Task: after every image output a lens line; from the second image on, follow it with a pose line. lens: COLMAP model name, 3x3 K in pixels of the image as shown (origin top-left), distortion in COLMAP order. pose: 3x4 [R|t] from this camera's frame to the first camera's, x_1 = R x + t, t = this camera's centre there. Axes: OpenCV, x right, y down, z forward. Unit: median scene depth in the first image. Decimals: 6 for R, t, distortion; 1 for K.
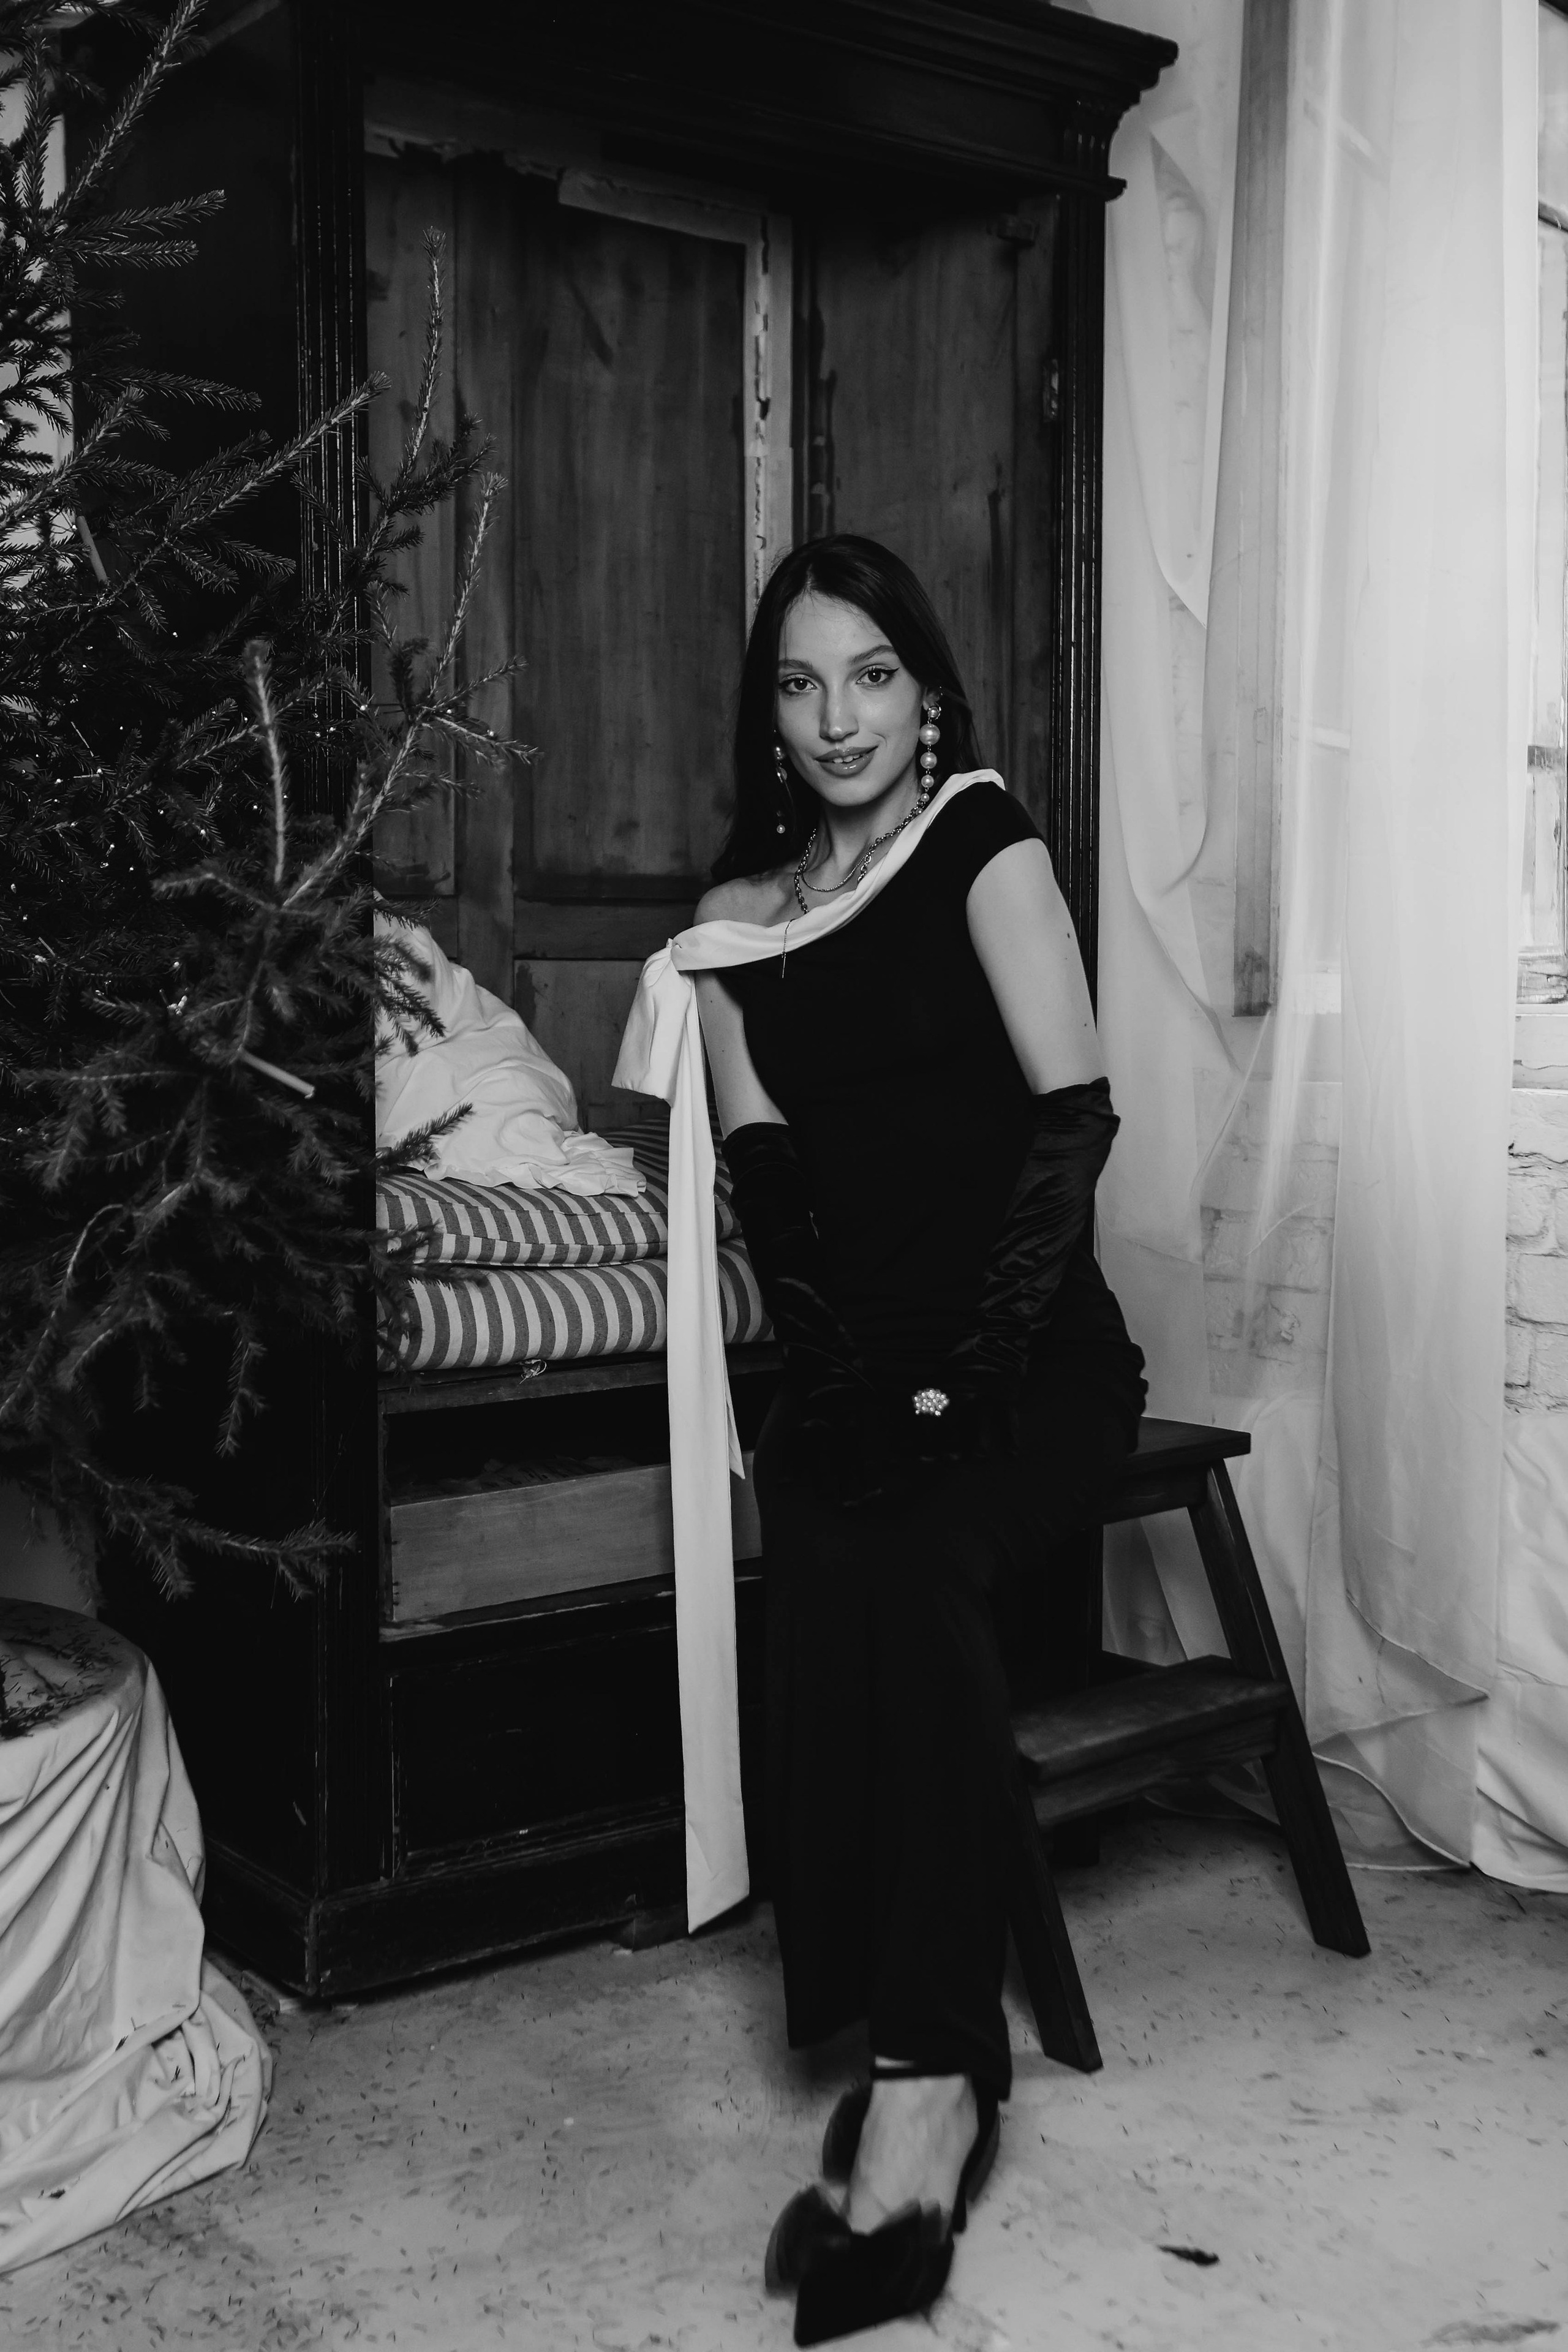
lens RADIAL K [[2438.7, 0, 953.4], [0, 2438.7, 1175.8], [0, 0, 1]] dist [0.000837, 0.024334]
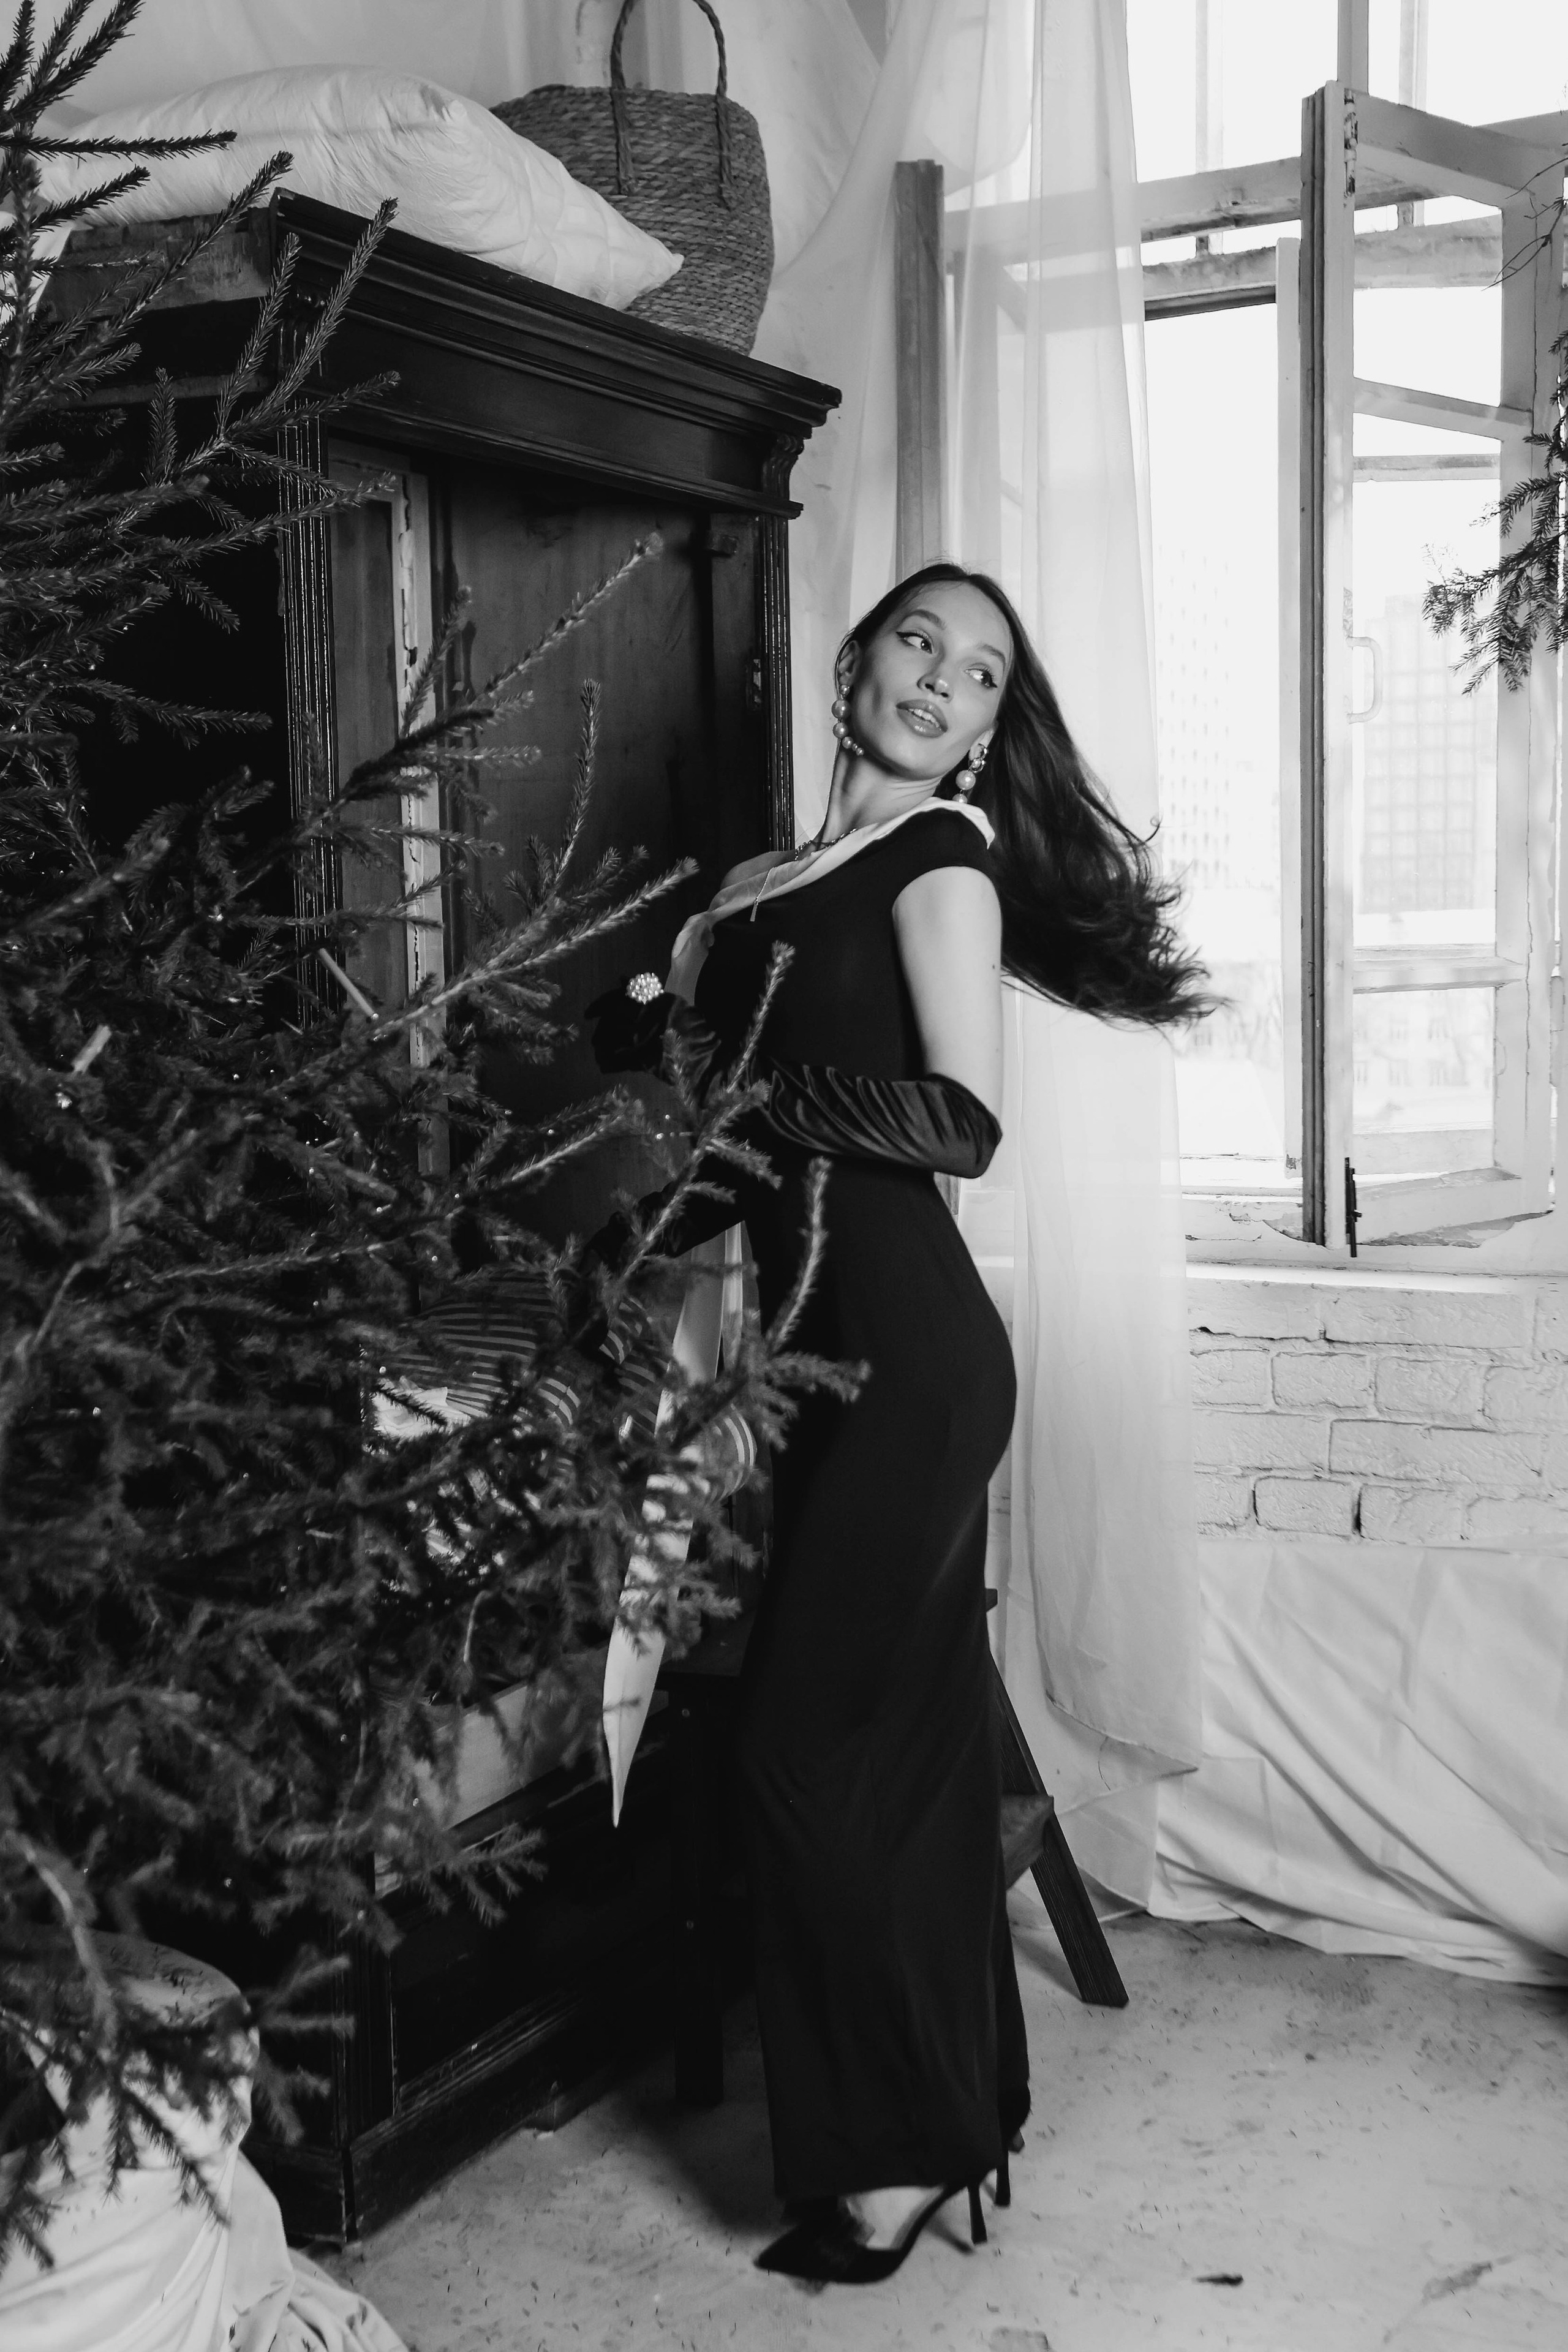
lens RADIAL K [[2438.7, 0, 953.4], [0, 2438.7, 1175.8], [0, 0, 1]] dist [0.000837, 0.024334]
pose [[0.902351, -0.051251, 0.427944, -0.407655], [0.044889, 0.998680, 0.024951, -0.130099], [-0.428658, -0.003305, 0.903461, -0.071314]]
